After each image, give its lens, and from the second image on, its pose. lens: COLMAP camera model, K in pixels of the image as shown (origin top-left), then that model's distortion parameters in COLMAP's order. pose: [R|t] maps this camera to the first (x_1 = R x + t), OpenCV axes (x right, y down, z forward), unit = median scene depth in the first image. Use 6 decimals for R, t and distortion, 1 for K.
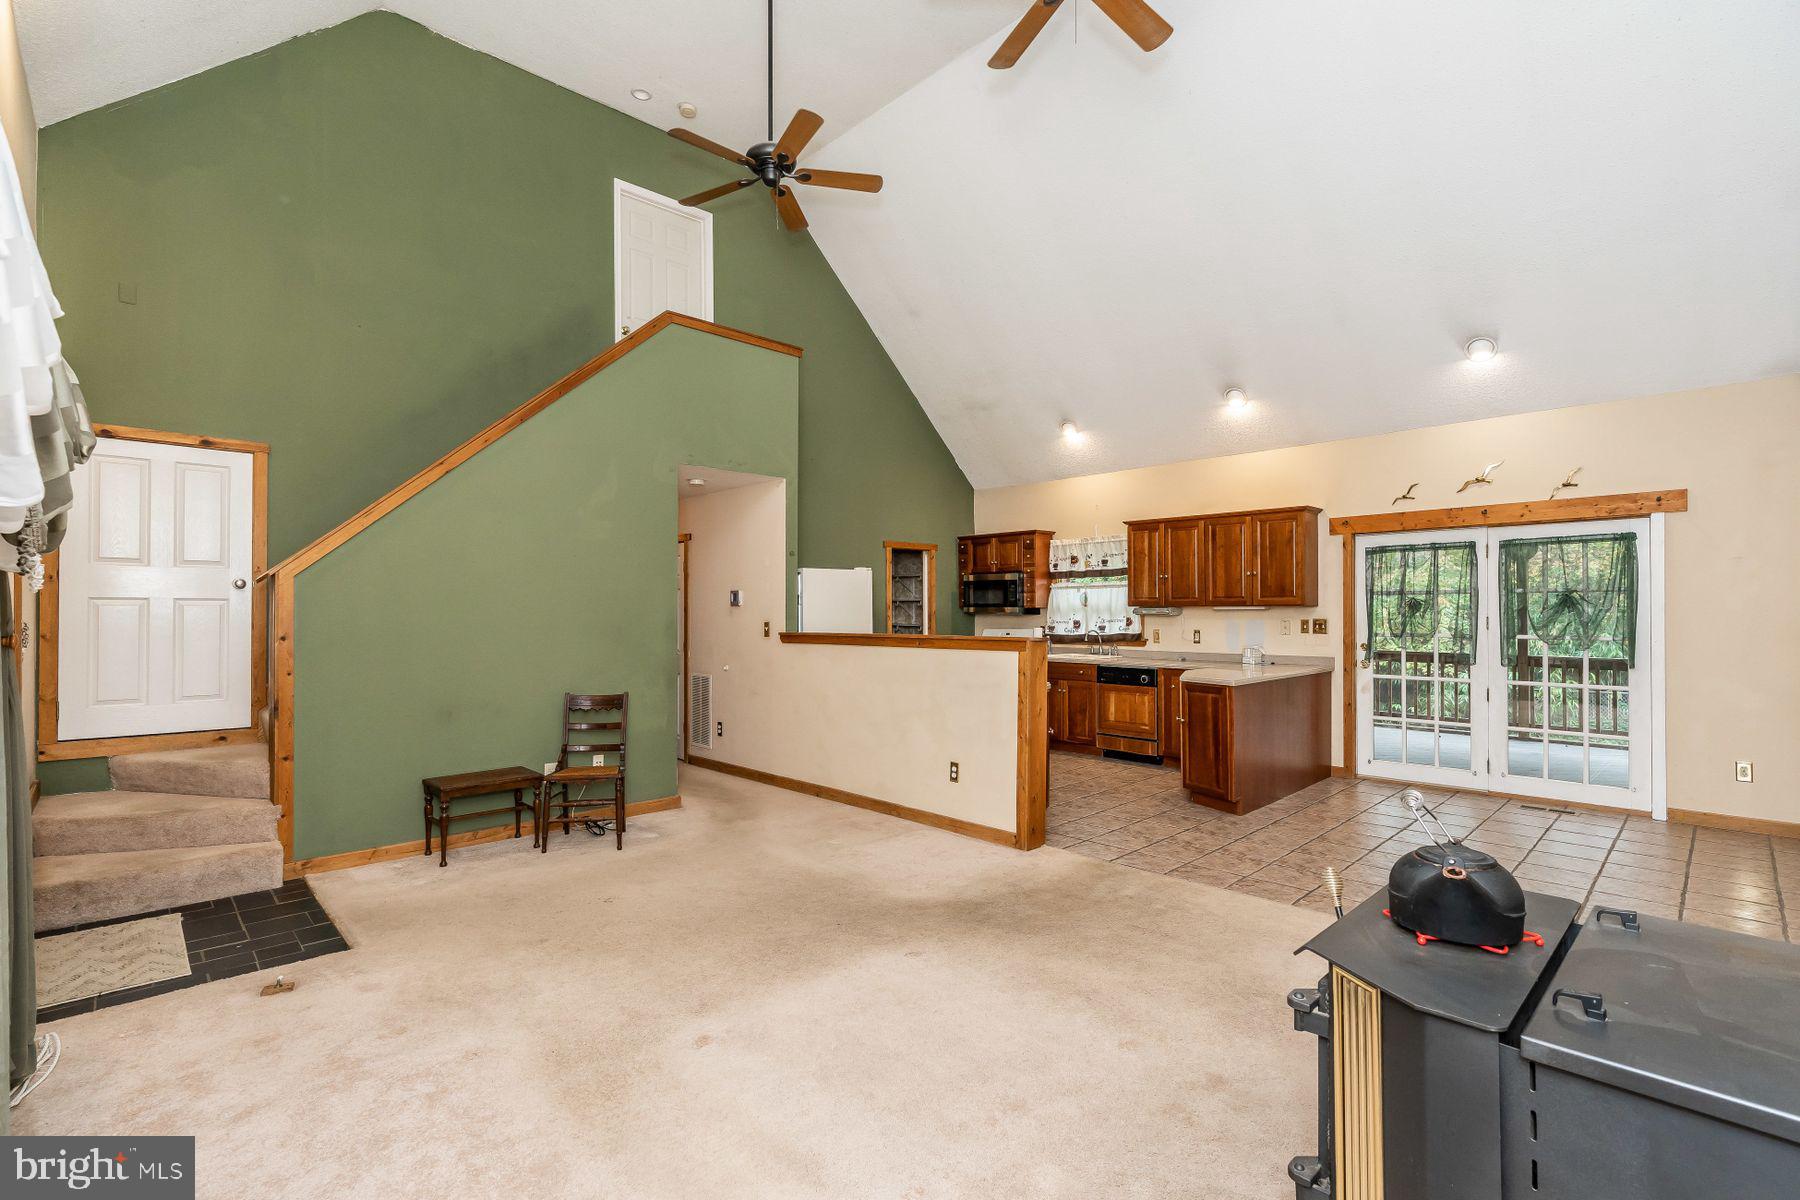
lens RADIAL K [[811.7, 0, 895.1], [0, 811.7, 603.0], [0, 0, 1]] dist [-0.009582, 0.003522]
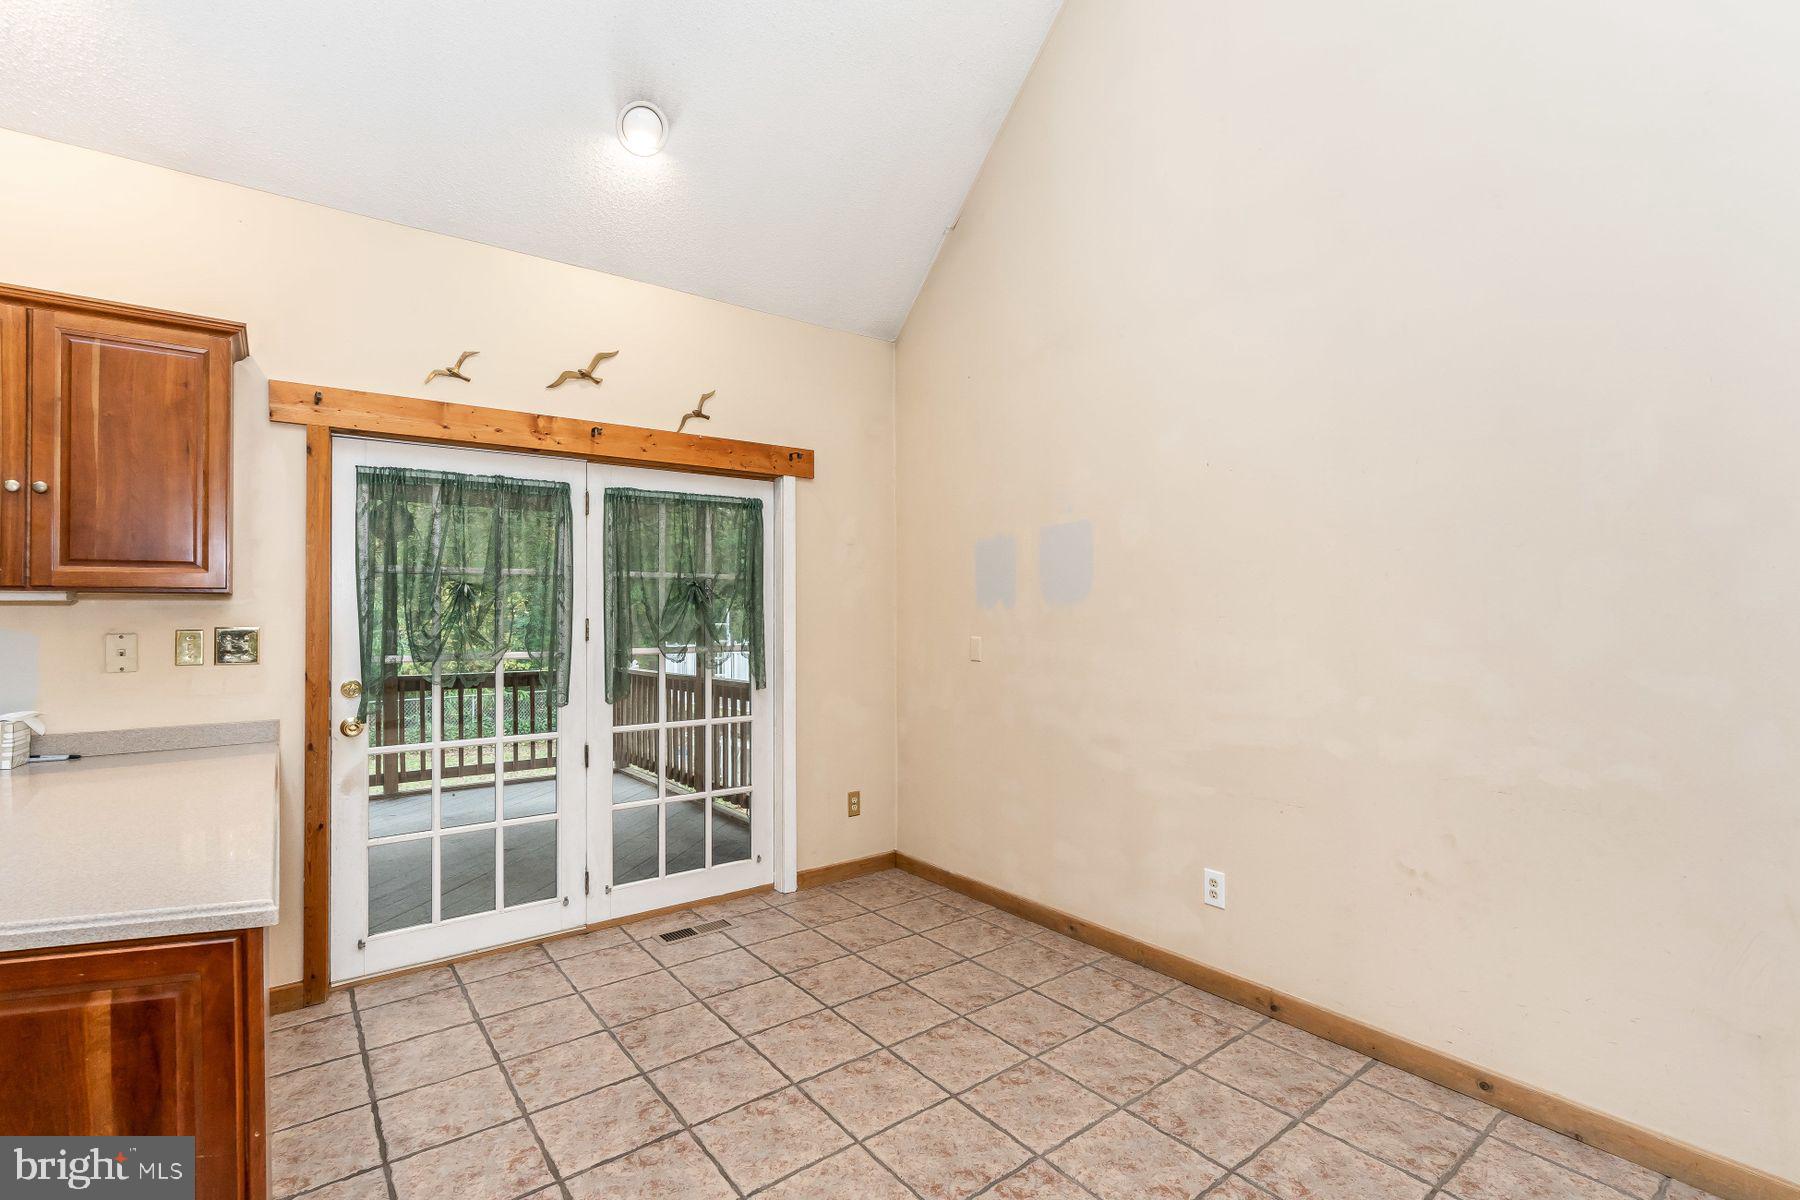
lens RADIAL K [[811.7, 0, 894.6], [0, 811.7, 611.0], [0, 0, 1]] dist [-0.009582, 0.003522]
pose [[0.116888, 0.006086, 0.993126, 0.191432], [-0.006053, 0.999967, -0.005415, 0.013168], [-0.993127, -0.005378, 0.116921, 0.718207]]
